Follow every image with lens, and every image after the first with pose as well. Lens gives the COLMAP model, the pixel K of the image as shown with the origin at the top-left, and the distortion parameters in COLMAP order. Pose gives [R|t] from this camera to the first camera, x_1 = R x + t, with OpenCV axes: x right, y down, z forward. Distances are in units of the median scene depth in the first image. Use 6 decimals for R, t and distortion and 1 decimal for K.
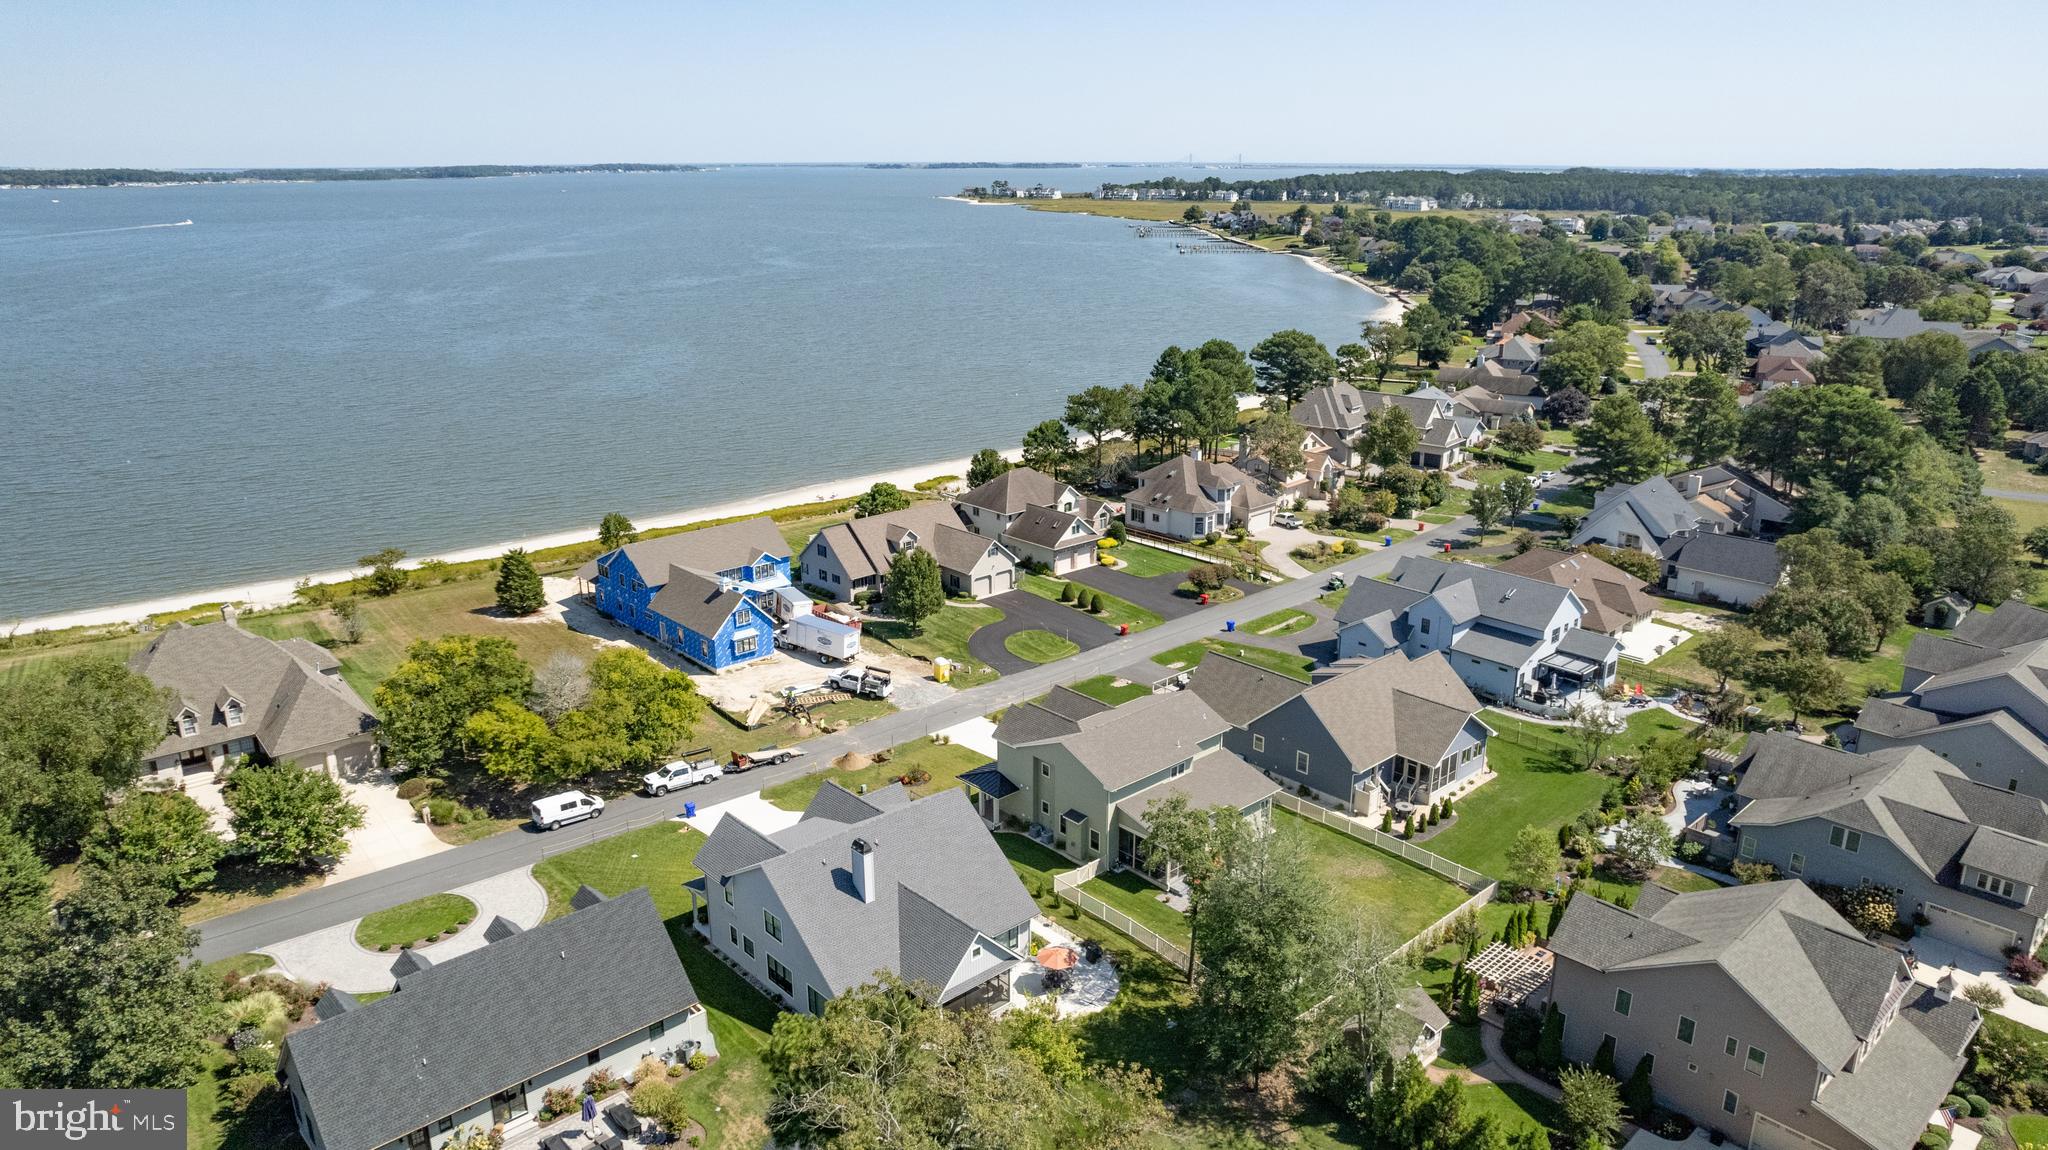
lens RADIAL K [[1341.1, 0, 1024.0], [0, 1341.1, 575.0], [0, 0, 1]] dist [-0.056193, 0.053845]
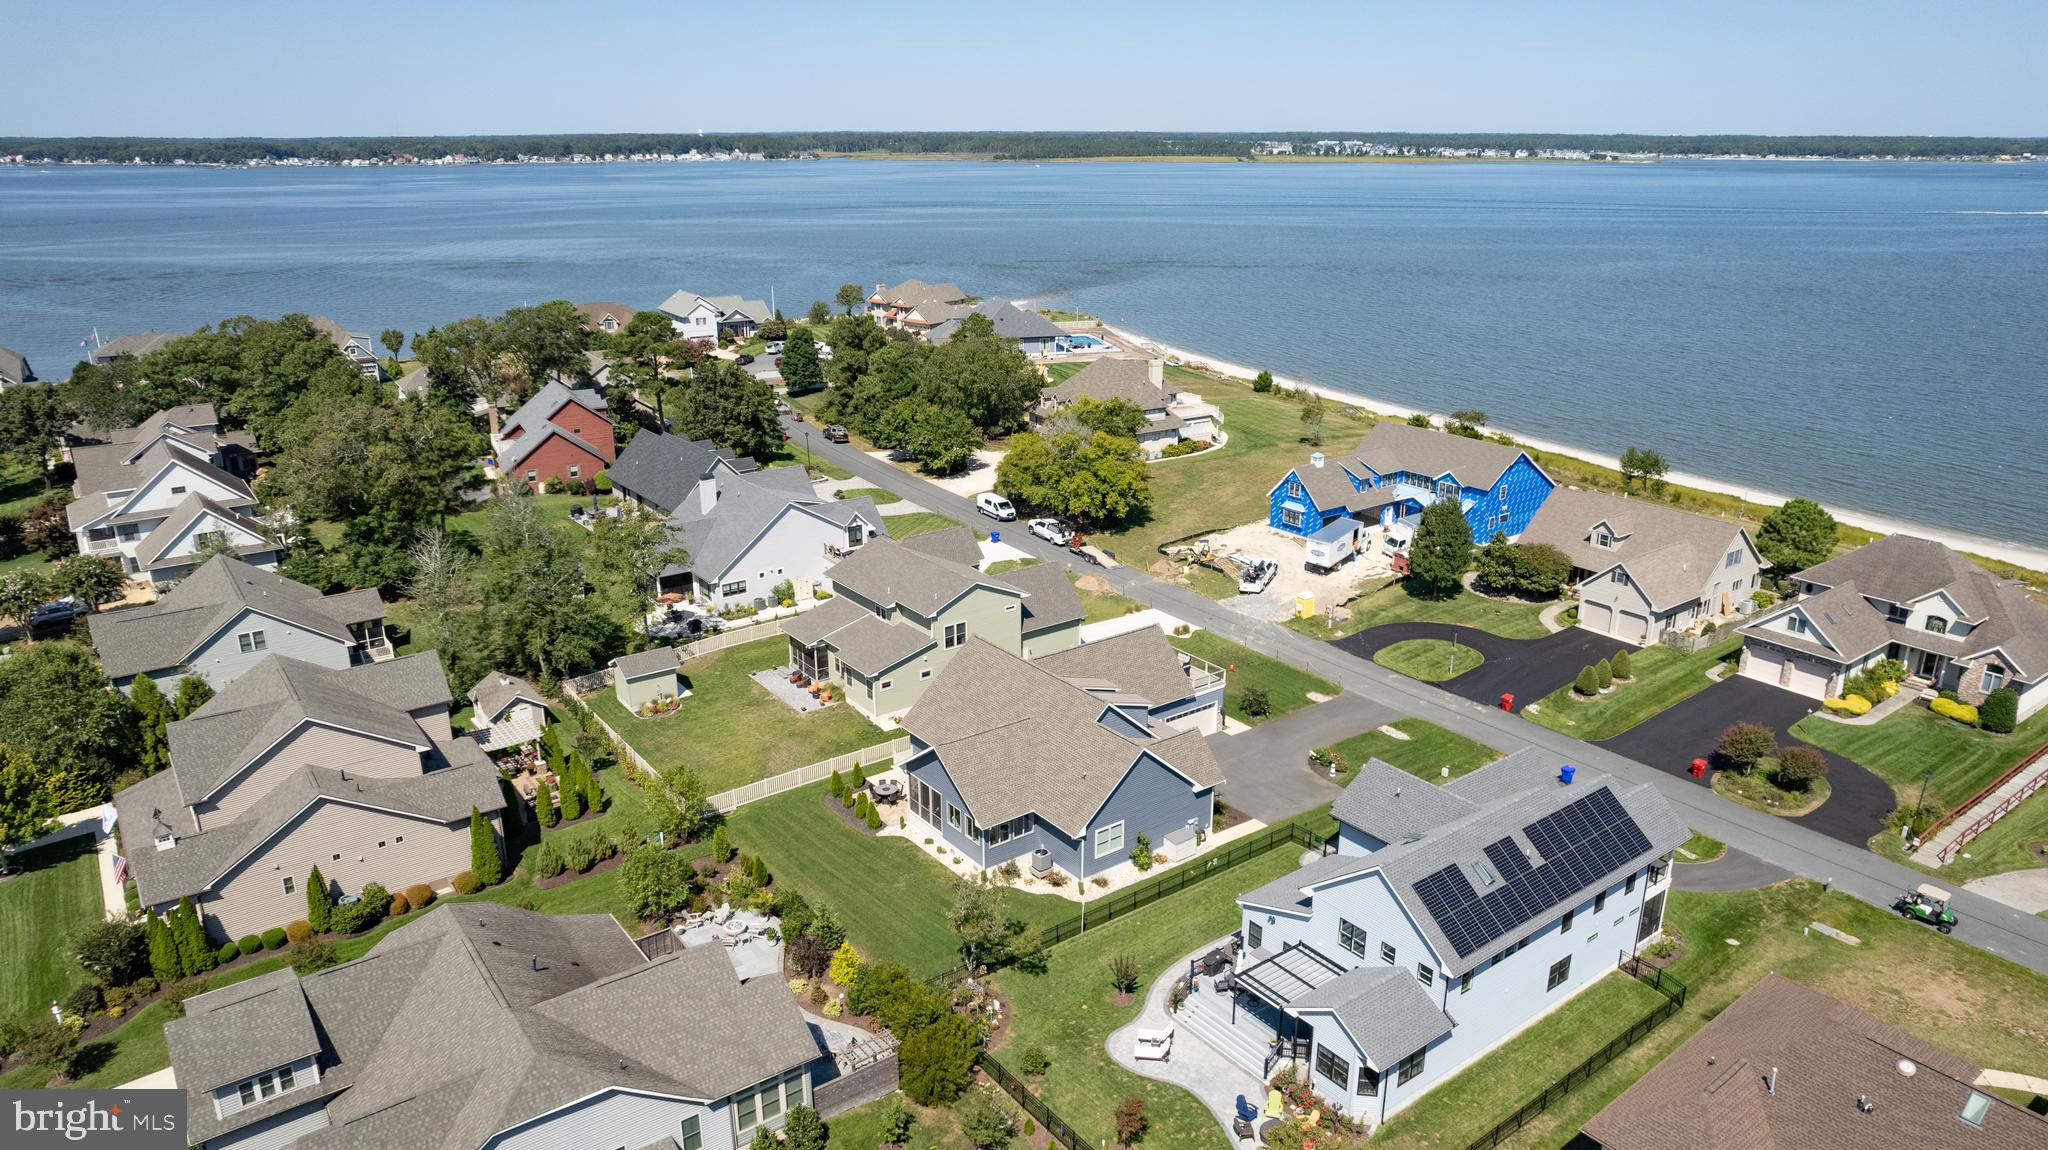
lens RADIAL K [[1326.4, 0, 1069.3], [0, 1326.4, 575.4], [0, 0, 1]] dist [-0.010732, -0.002015]
pose [[-0.075562, 0.316831, -0.945467, 0.548611], [-0.300998, 0.896700, 0.324545, -0.130966], [0.950627, 0.309107, 0.027609, 0.573077]]
